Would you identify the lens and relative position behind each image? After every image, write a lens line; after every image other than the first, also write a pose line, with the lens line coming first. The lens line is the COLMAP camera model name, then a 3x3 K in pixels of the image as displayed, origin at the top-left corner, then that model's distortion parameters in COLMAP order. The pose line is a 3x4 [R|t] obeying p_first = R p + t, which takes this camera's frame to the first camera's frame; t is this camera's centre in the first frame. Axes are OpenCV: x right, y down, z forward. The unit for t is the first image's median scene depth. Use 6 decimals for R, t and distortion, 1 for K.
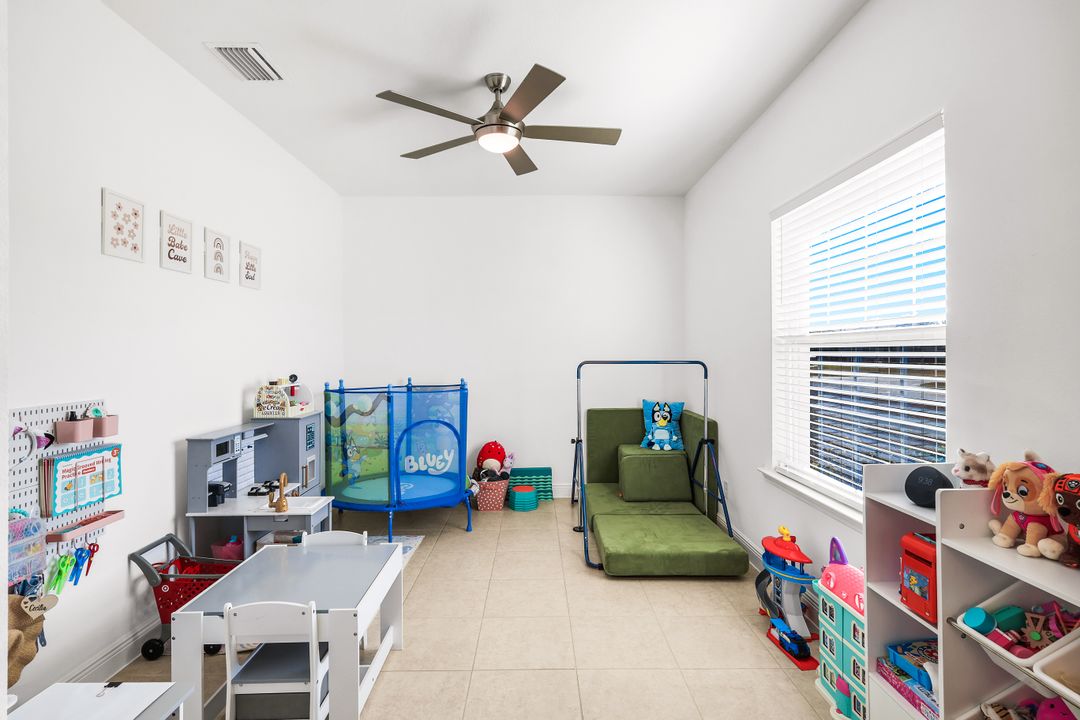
lens RADIAL K [[482.9, 0, 541.7], [0, 482.9, 354.9], [0, 0, 1]] dist [0.003675, 0.000188]
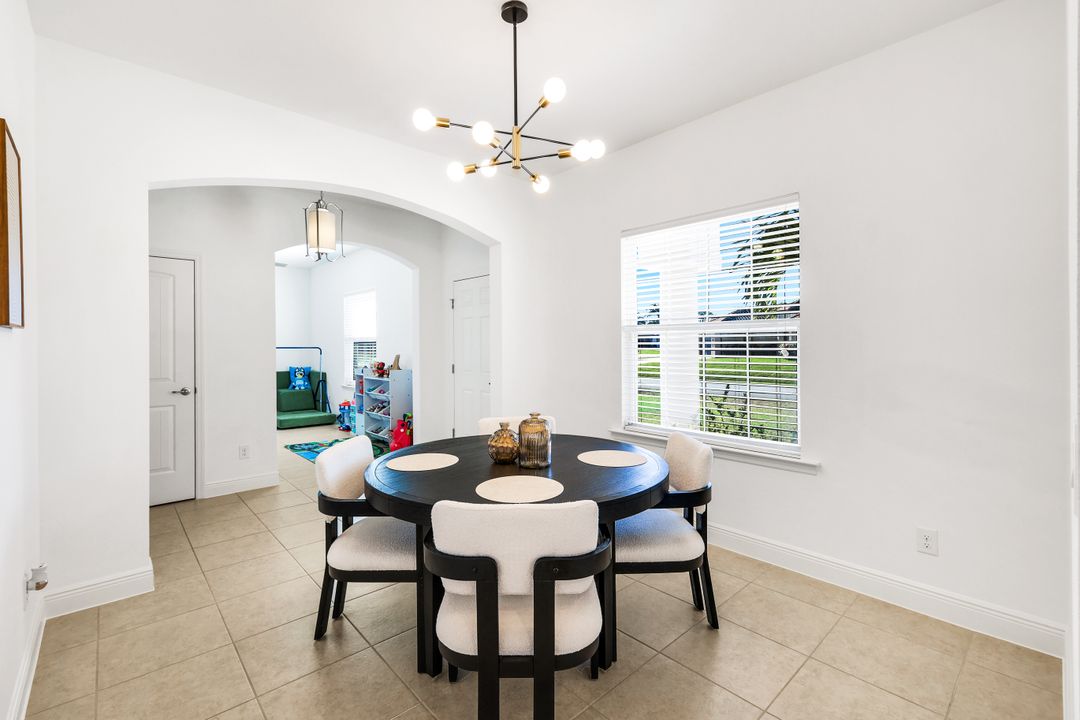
lens RADIAL K [[482.9, 0, 539.5], [0, 482.9, 356.3], [0, 0, 1]] dist [0.003675, 0.000188]
pose [[0.737687, -0.004656, 0.675127, -0.428269], [0.002843, 0.999989, 0.003791, 0.046807], [-0.675137, -0.000877, 0.737692, -1.342933]]
